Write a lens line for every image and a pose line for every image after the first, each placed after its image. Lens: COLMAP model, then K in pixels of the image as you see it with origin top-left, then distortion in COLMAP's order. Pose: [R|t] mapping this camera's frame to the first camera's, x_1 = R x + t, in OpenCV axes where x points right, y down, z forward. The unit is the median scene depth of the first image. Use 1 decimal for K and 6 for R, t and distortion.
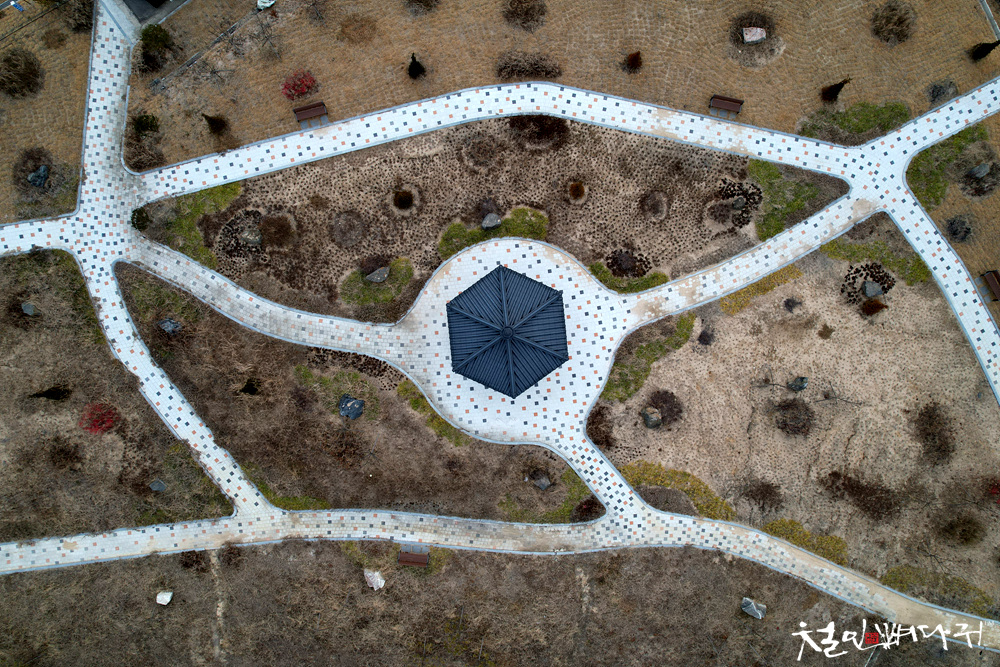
lens RADIAL K [[638.4, 0, 496.7], [0, 638.4, 335.4], [0, 0, 1]] dist [-0.064248, 0.049011]
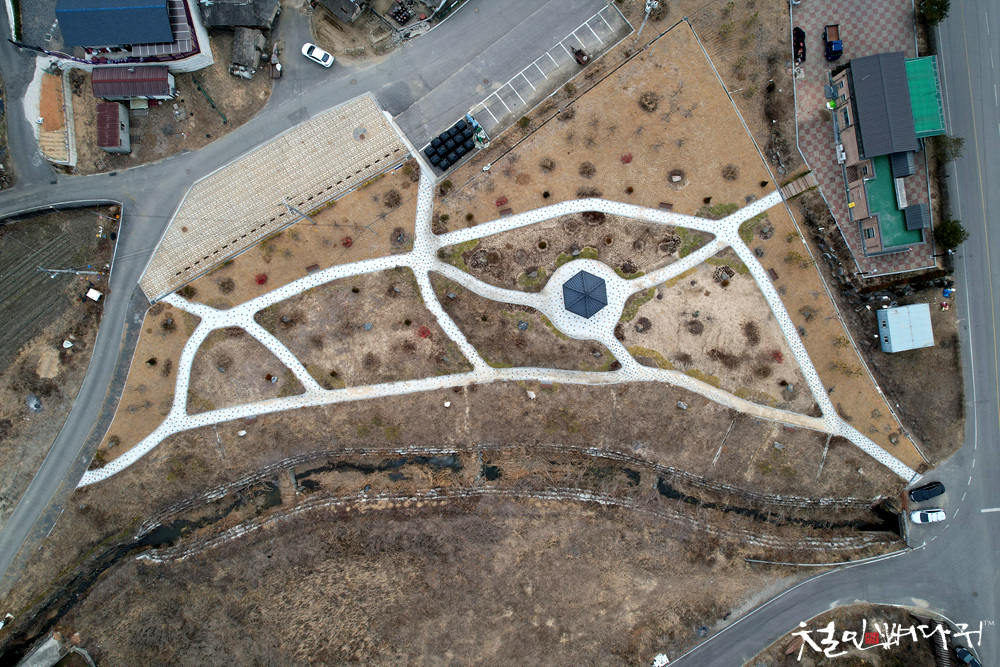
lens RADIAL K [[638.4, 0, 500.0], [0, 638.4, 331.8], [0, 0, 1]] dist [-0.064248, 0.049011]
pose [[0.999836, -0.017793, -0.003431, -0.311238], [0.017807, 0.999832, 0.004289, 0.123986], [0.003354, -0.004349, 0.999985, -1.577708]]
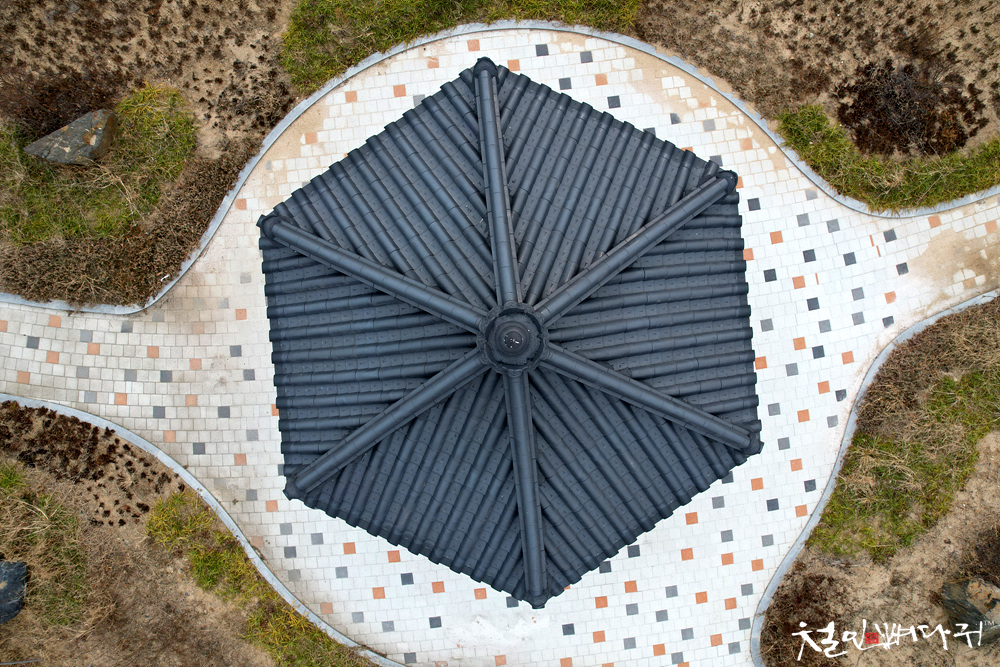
lens RADIAL K [[638.4, 0, 498.7], [0, 638.4, 332.9], [0, 0, 1]] dist [-0.064248, 0.049011]
pose [[0.999994, 0.001400, 0.003062, 0.010454], [-0.001387, 0.999990, -0.004312, -0.004671], [-0.003068, 0.004308, 0.999986, 0.698934]]
